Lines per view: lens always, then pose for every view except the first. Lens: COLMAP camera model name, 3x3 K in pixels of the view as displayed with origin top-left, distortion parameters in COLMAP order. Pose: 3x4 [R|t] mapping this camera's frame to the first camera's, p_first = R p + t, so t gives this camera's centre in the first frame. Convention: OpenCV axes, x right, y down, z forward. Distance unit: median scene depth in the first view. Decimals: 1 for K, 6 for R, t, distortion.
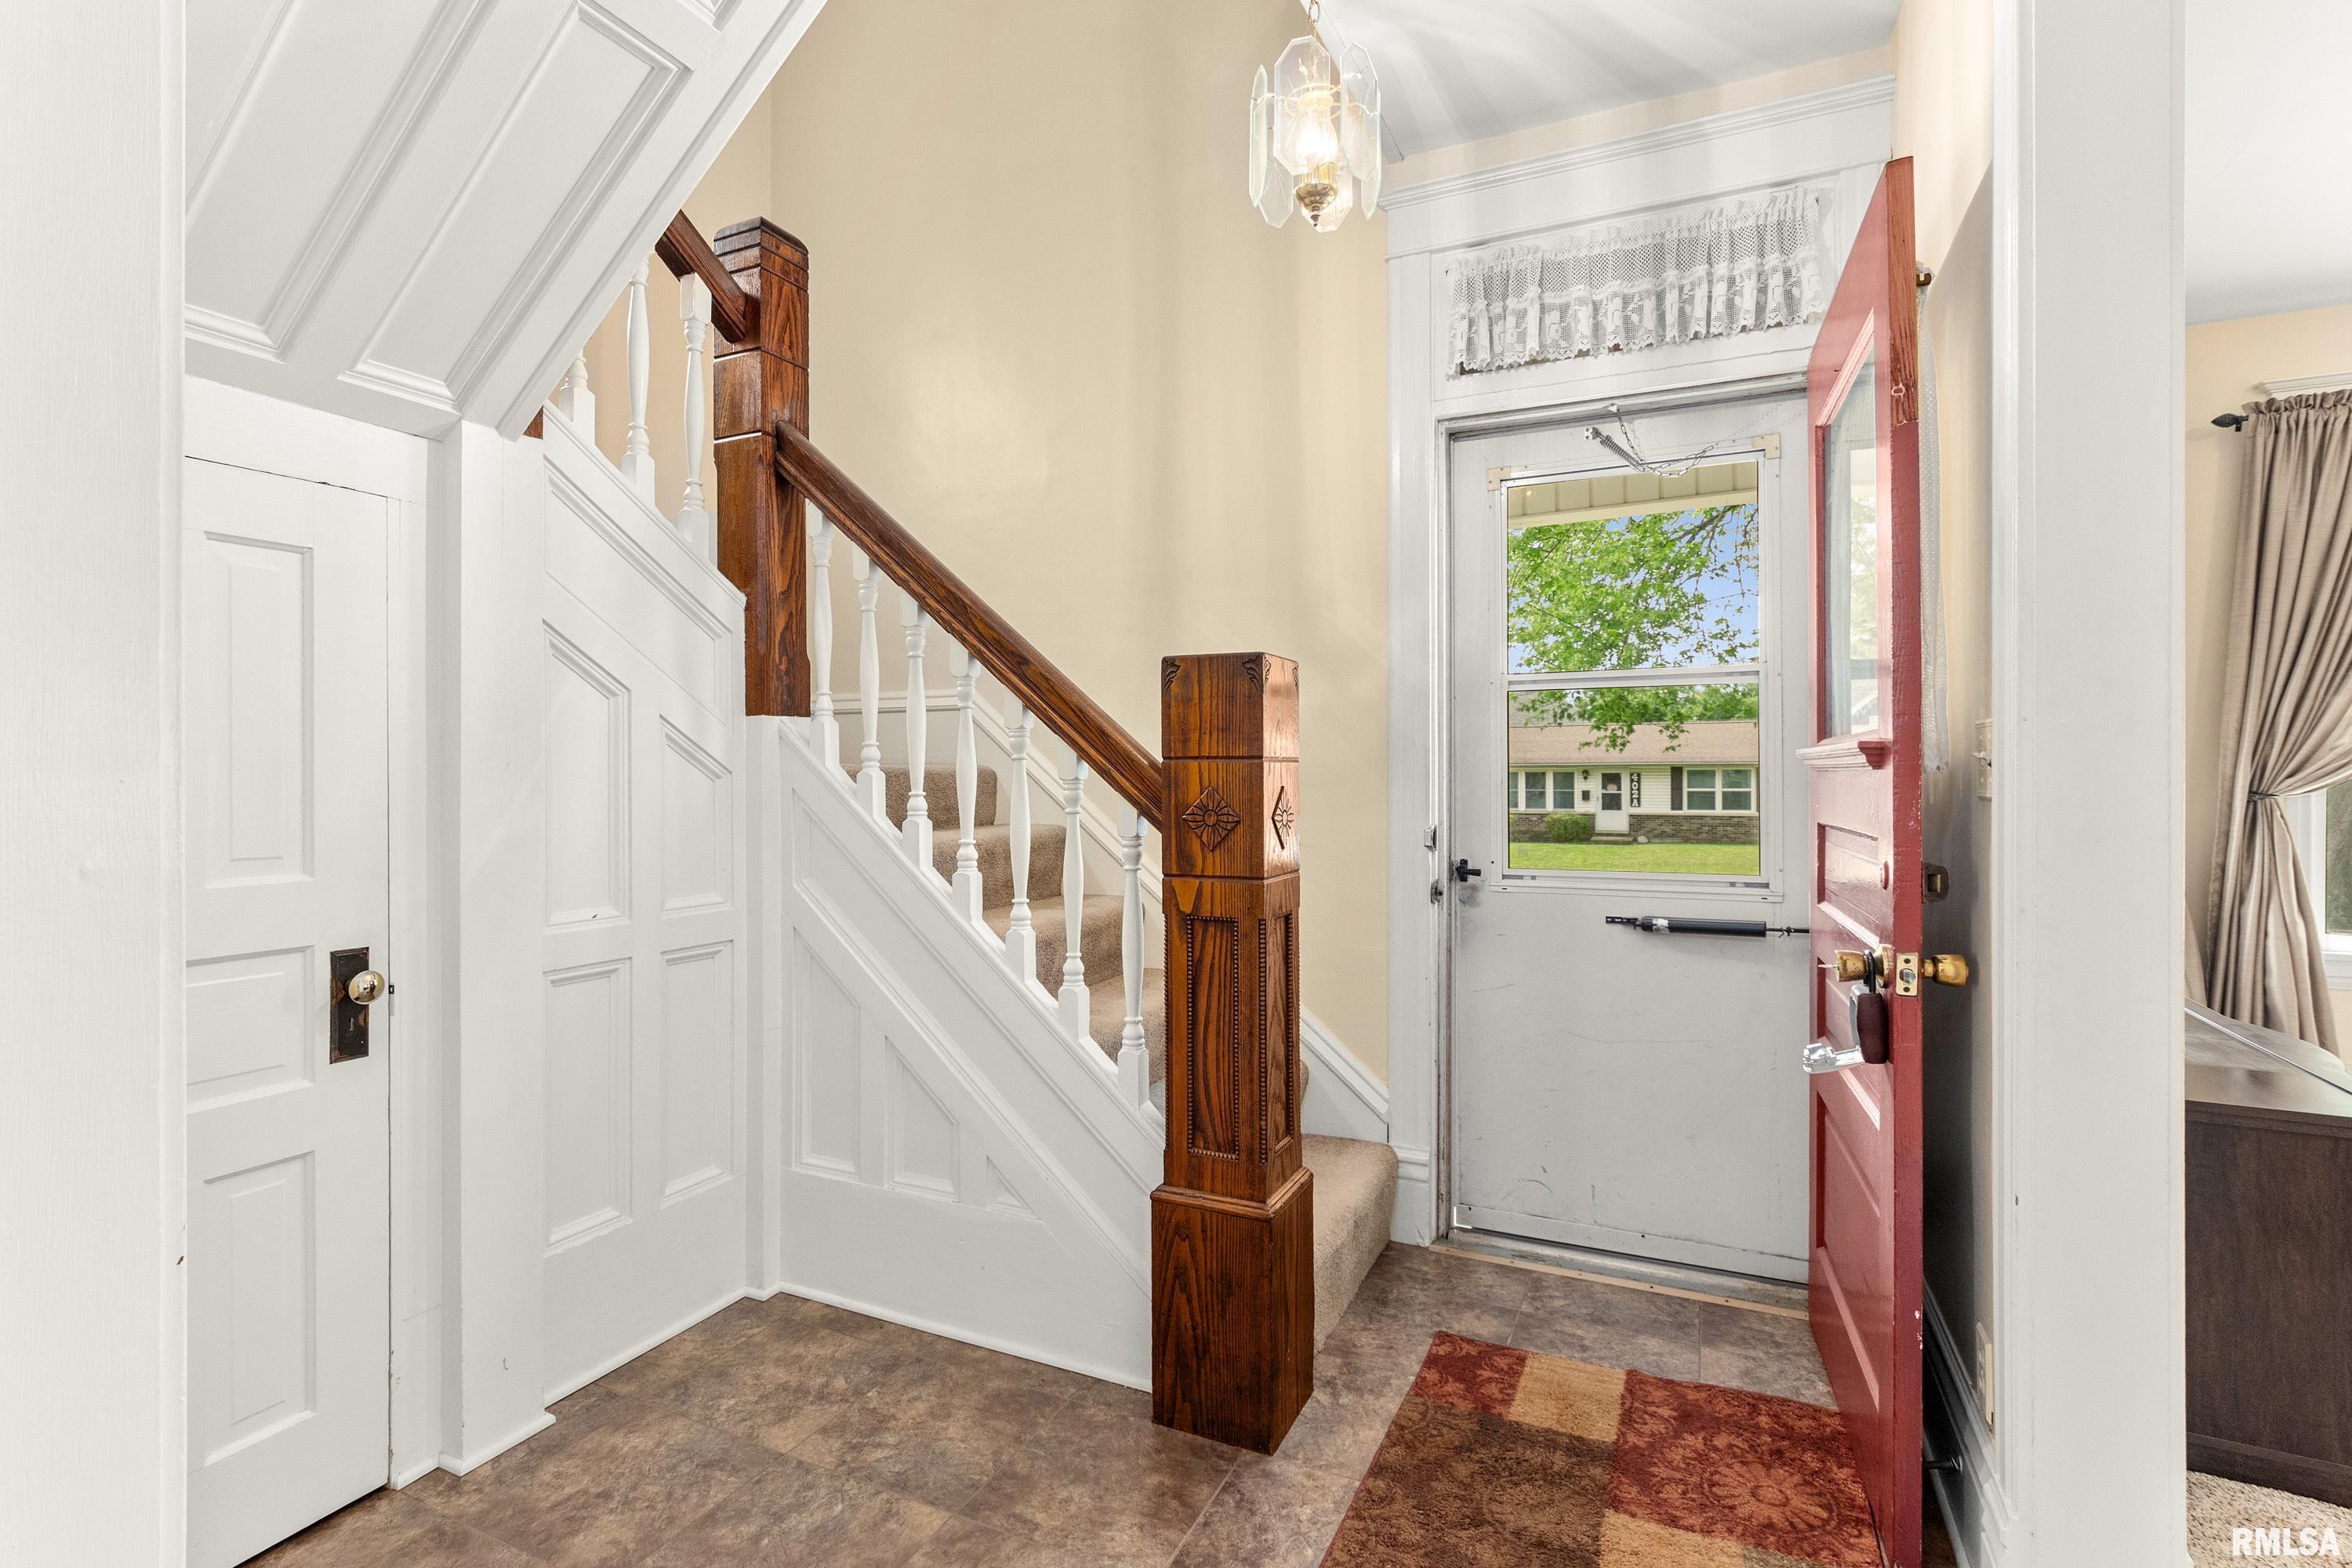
lens RADIAL K [[1099.2, 0, 1172.2], [0, 1099.2, 776.1], [0, 0, 1]] dist [-0.007293, 0.000069]
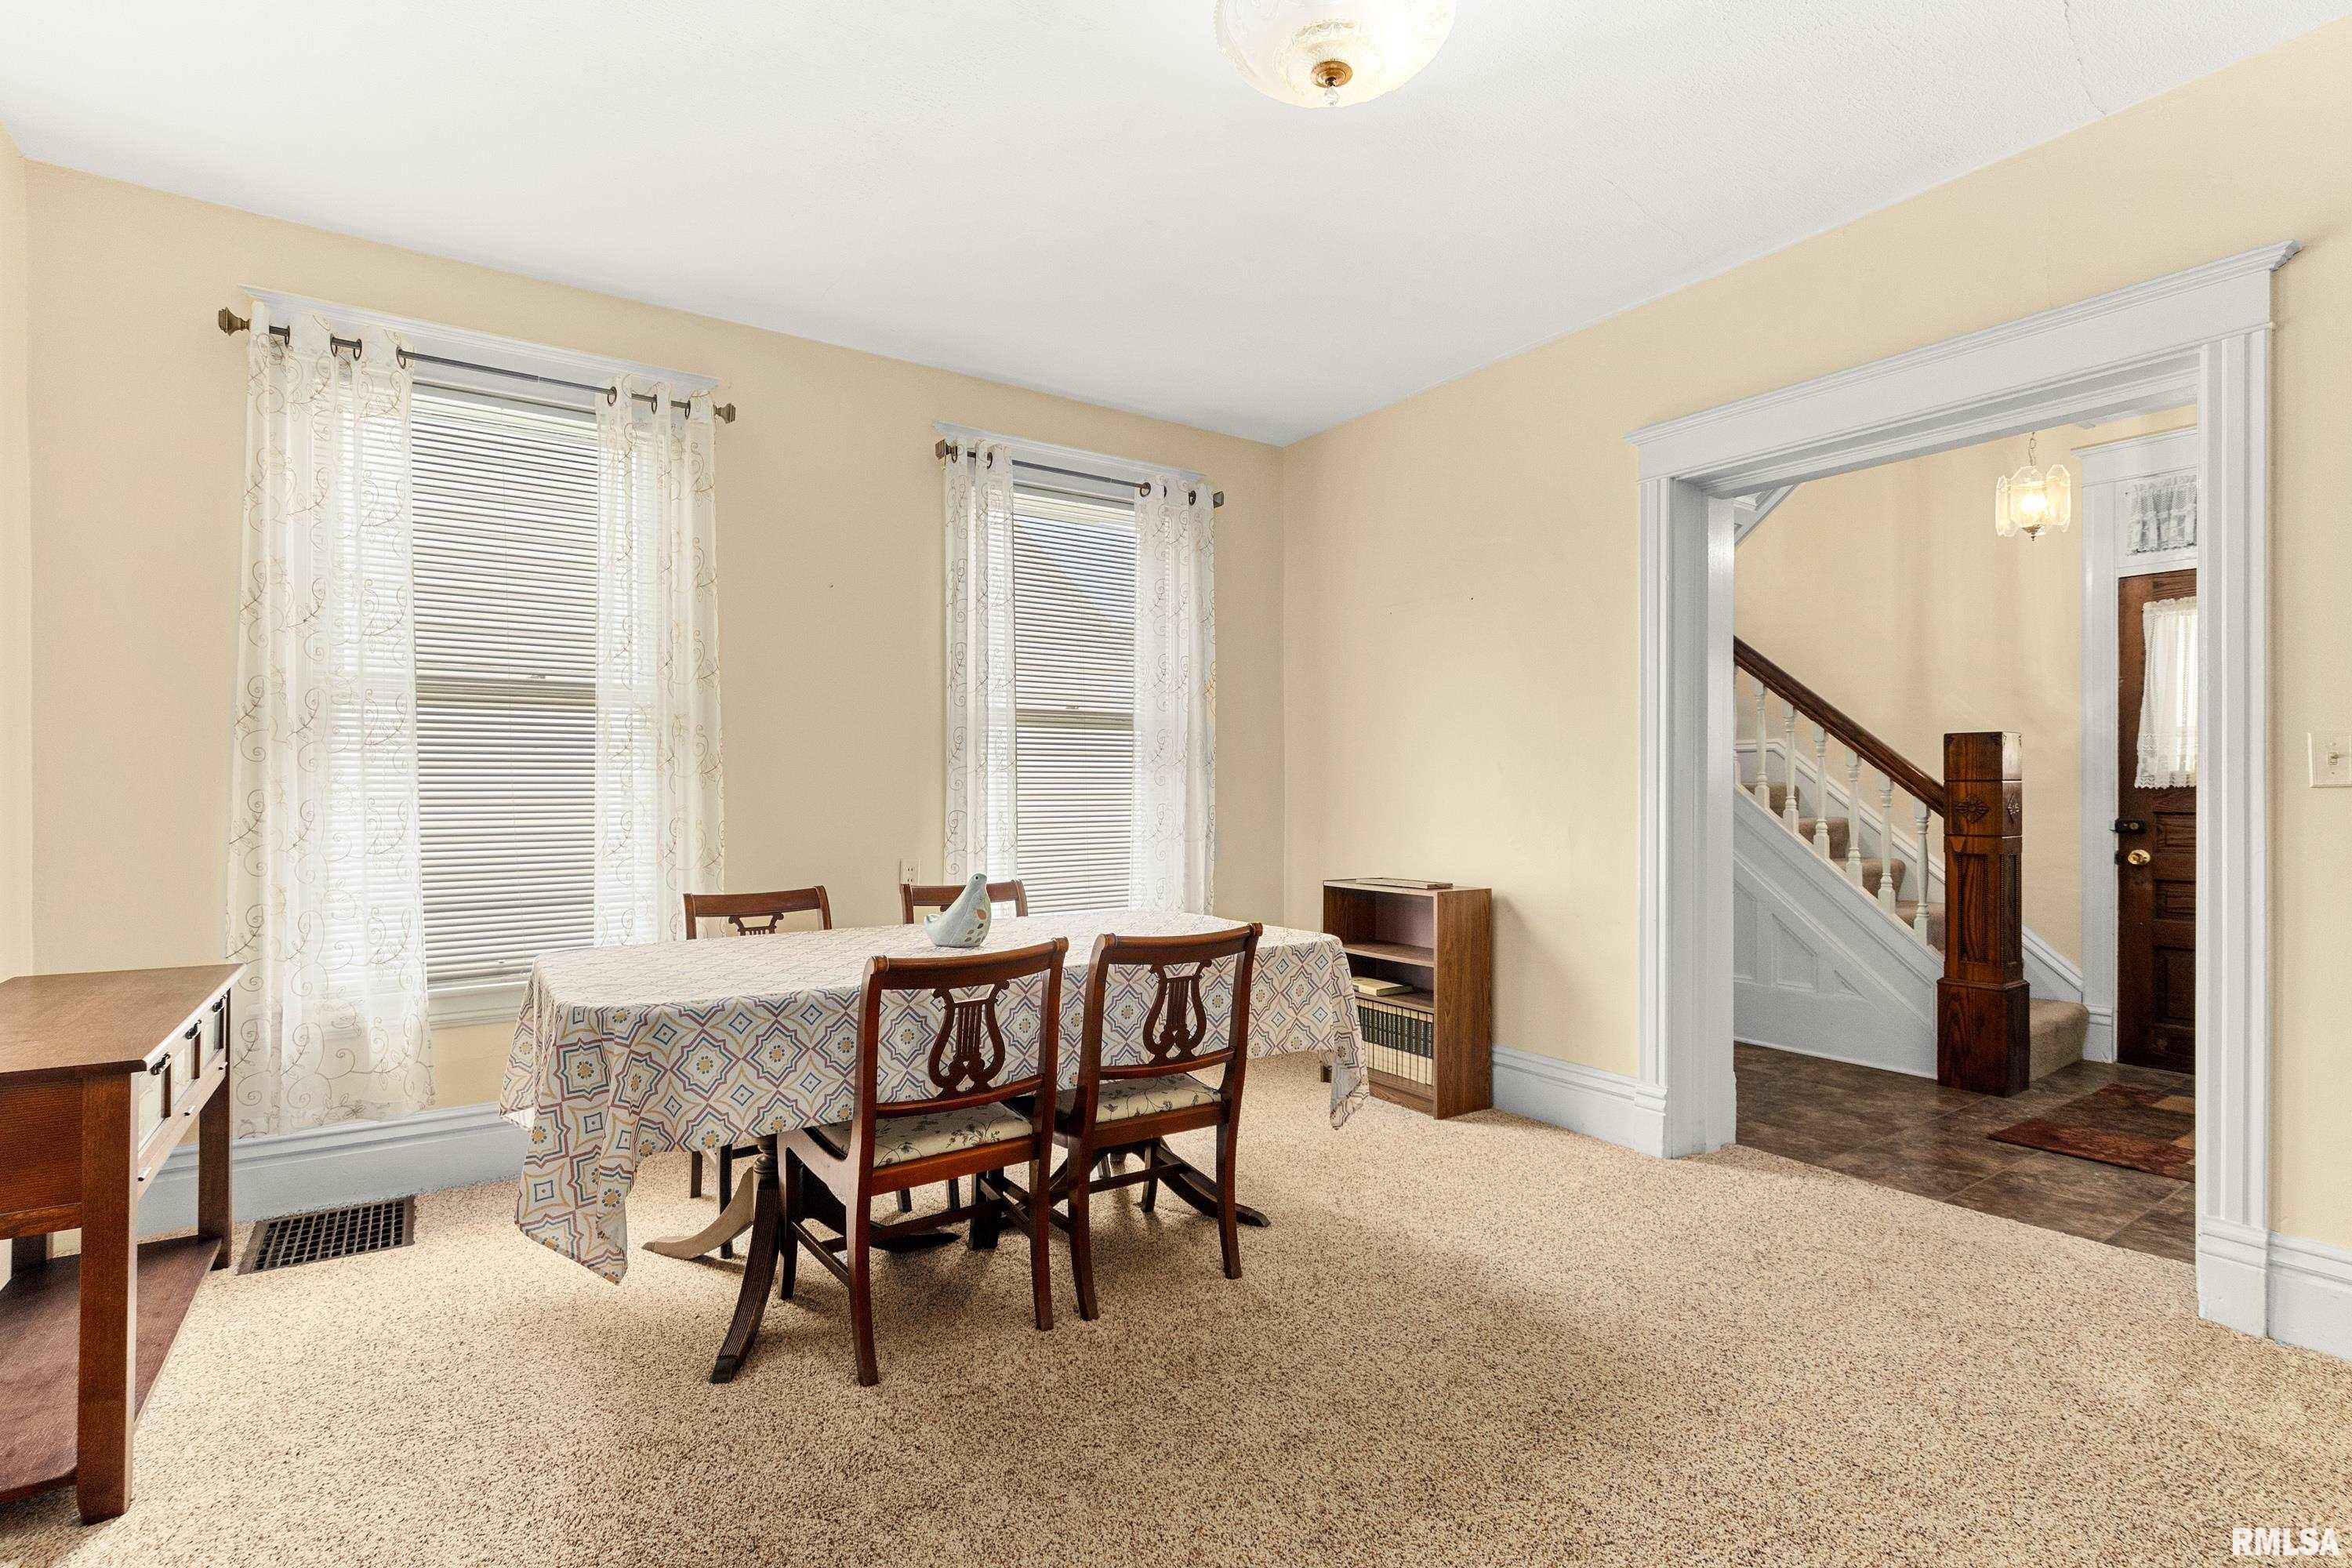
lens RADIAL K [[1099.2, 0, 1186.8], [0, 1099.2, 796.7], [0, 0, 1]] dist [-0.007293, 0.000069]
pose [[0.867333, 0.002106, -0.497724, -0.224746], [0.001811, 0.999971, 0.007388, -0.004488], [0.497725, -0.007309, 0.867304, -1.583356]]
